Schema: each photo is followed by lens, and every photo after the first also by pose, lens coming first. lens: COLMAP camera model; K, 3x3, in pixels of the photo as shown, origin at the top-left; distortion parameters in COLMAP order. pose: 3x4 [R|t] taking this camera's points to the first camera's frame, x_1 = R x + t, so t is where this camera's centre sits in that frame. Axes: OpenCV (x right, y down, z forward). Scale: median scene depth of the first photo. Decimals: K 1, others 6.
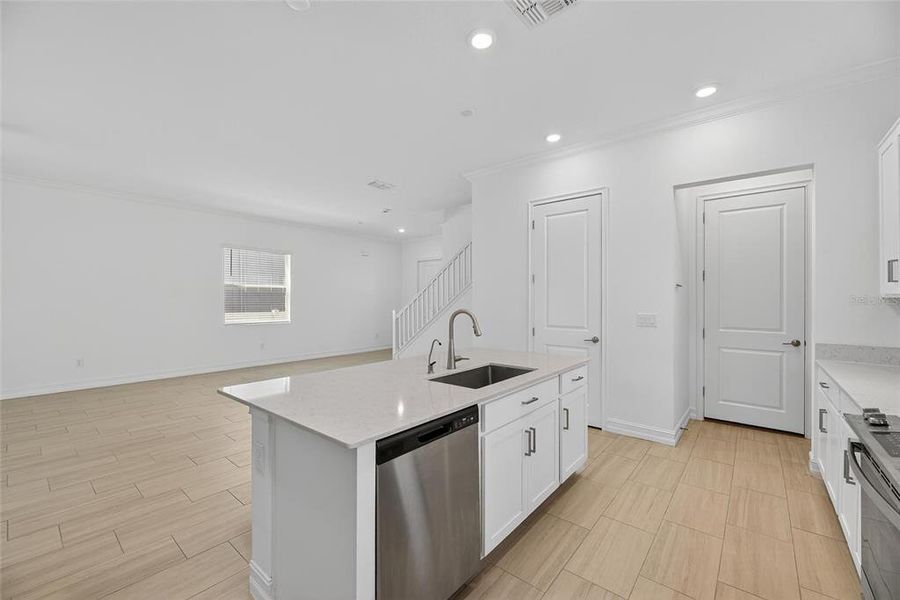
lens RADIAL K [[367.2, 0, 444.2], [0, 367.2, 301.1], [0, 0, 1]] dist [0.009058, -0.002069]
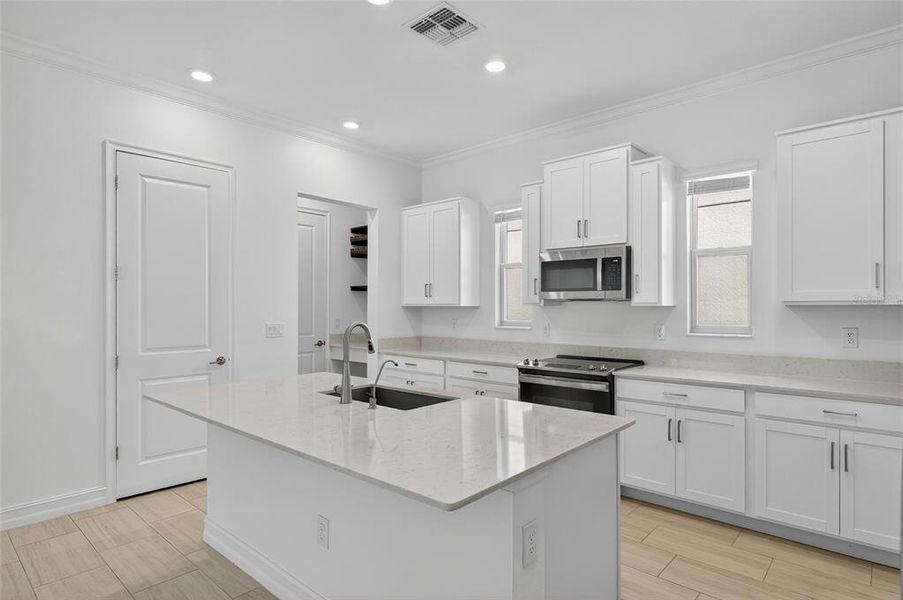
lens RADIAL K [[487.9, 0, 444.8], [0, 487.9, 300.9], [0, 0, 1]] dist [-0.032207, -0.000241]
pose [[0.033641, 0.011761, 0.999365, -0.584587], [0.003843, 0.999922, -0.011897, -0.004960], [-0.999427, 0.004241, 0.033593, 0.506164]]
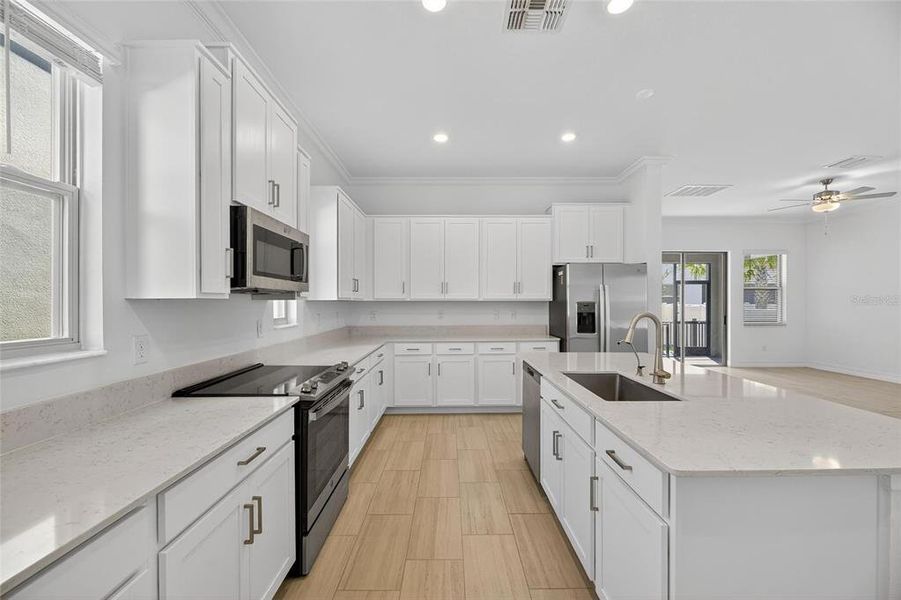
lens RADIAL K [[367.6, 0, 453.7], [0, 367.6, 304.7], [0, 0, 1]] dist [0.009058, -0.002069]
pose [[-0.751053, 0.005686, -0.660218, 0.606627], [0.000289, 0.999966, 0.008283, -0.002918], [0.660242, 0.006030, -0.751028, 0.862681]]
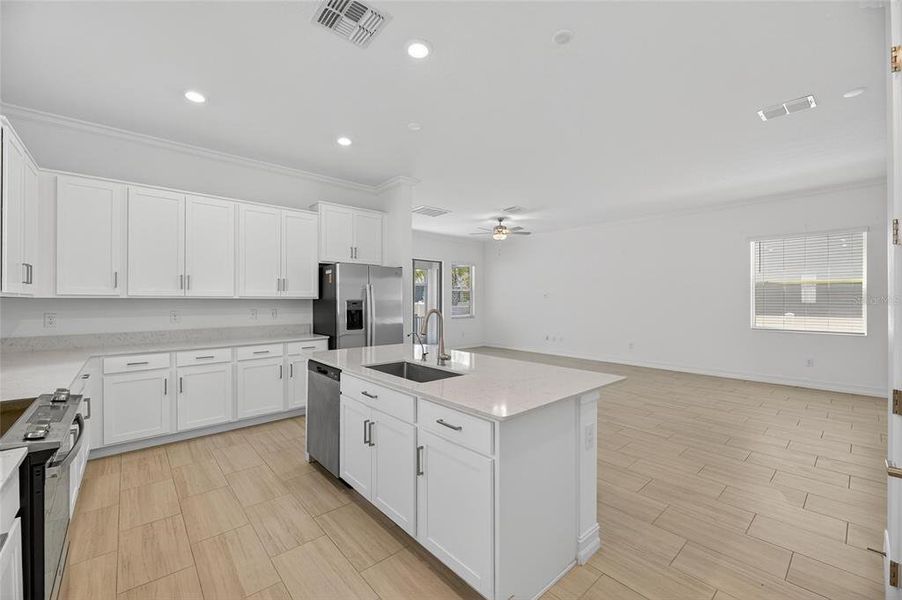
lens RADIAL K [[368.0, 0, 453.9], [0, 368.0, 302.5], [0, 0, 1]] dist [0.009058, -0.002069]
pose [[-0.133997, 0.004898, -0.990970, 0.696036], [-0.002229, 0.999984, 0.005244, -0.001770], [0.990979, 0.002912, -0.133984, 0.766776]]
